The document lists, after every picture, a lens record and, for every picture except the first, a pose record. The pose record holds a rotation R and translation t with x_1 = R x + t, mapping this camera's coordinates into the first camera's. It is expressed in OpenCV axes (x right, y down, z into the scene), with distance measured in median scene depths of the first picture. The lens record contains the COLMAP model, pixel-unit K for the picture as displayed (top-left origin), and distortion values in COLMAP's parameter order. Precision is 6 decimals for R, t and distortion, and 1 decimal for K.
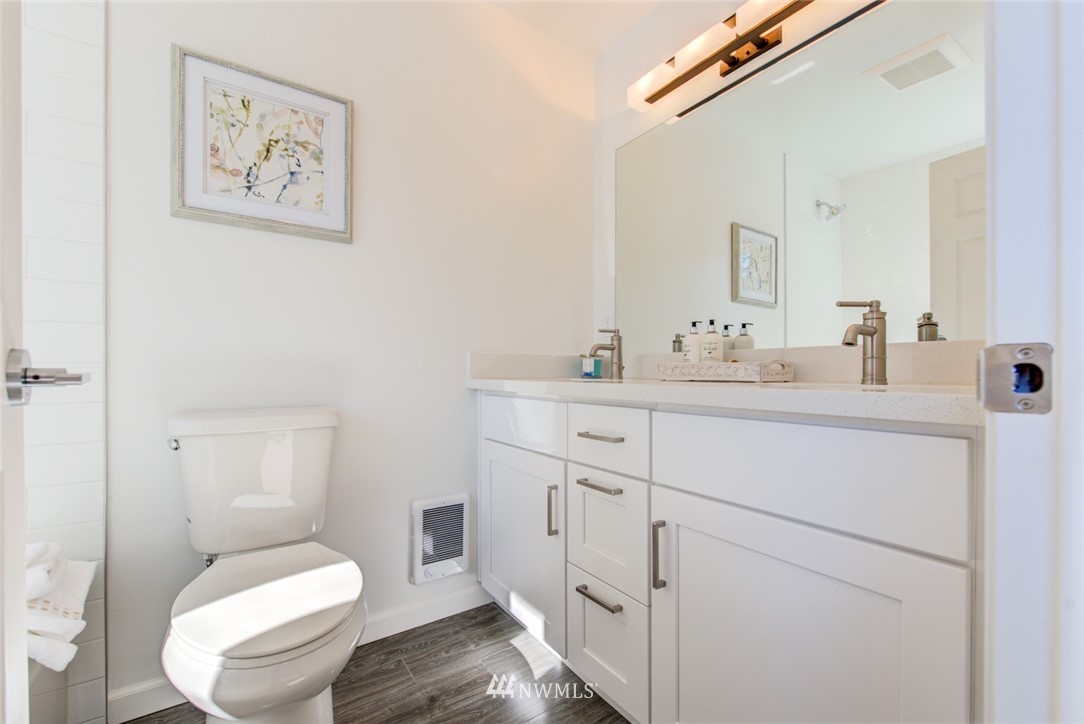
lens RADIAL K [[453.0, 0, 542.0], [0, 453.0, 362.0], [0, 0, 1]] dist [-0.000017, -0.000007]
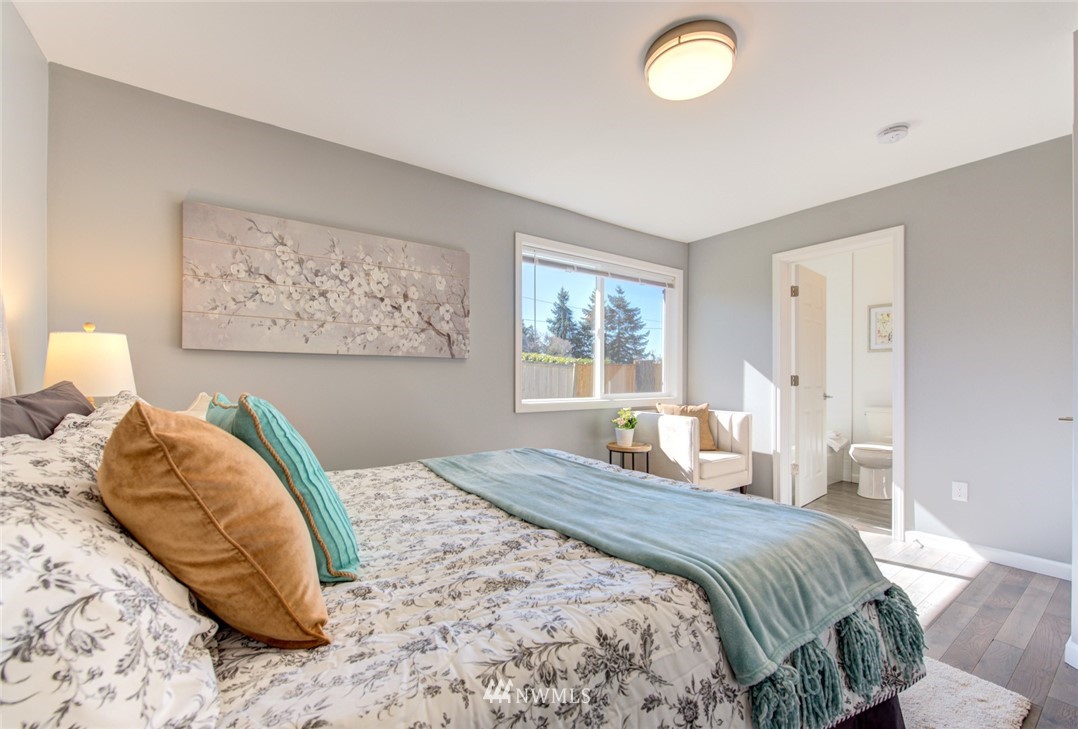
lens RADIAL K [[440.3, 0, 539.0], [0, 440.3, 364.5], [0, 0, 1]] dist [-0.000003, -0.000002]
pose [[0.013660, -0.005773, -0.999890, 2.645404], [0.000129, 0.999983, -0.005772, -0.196192], [0.999907, -0.000051, 0.013661, -1.673853]]
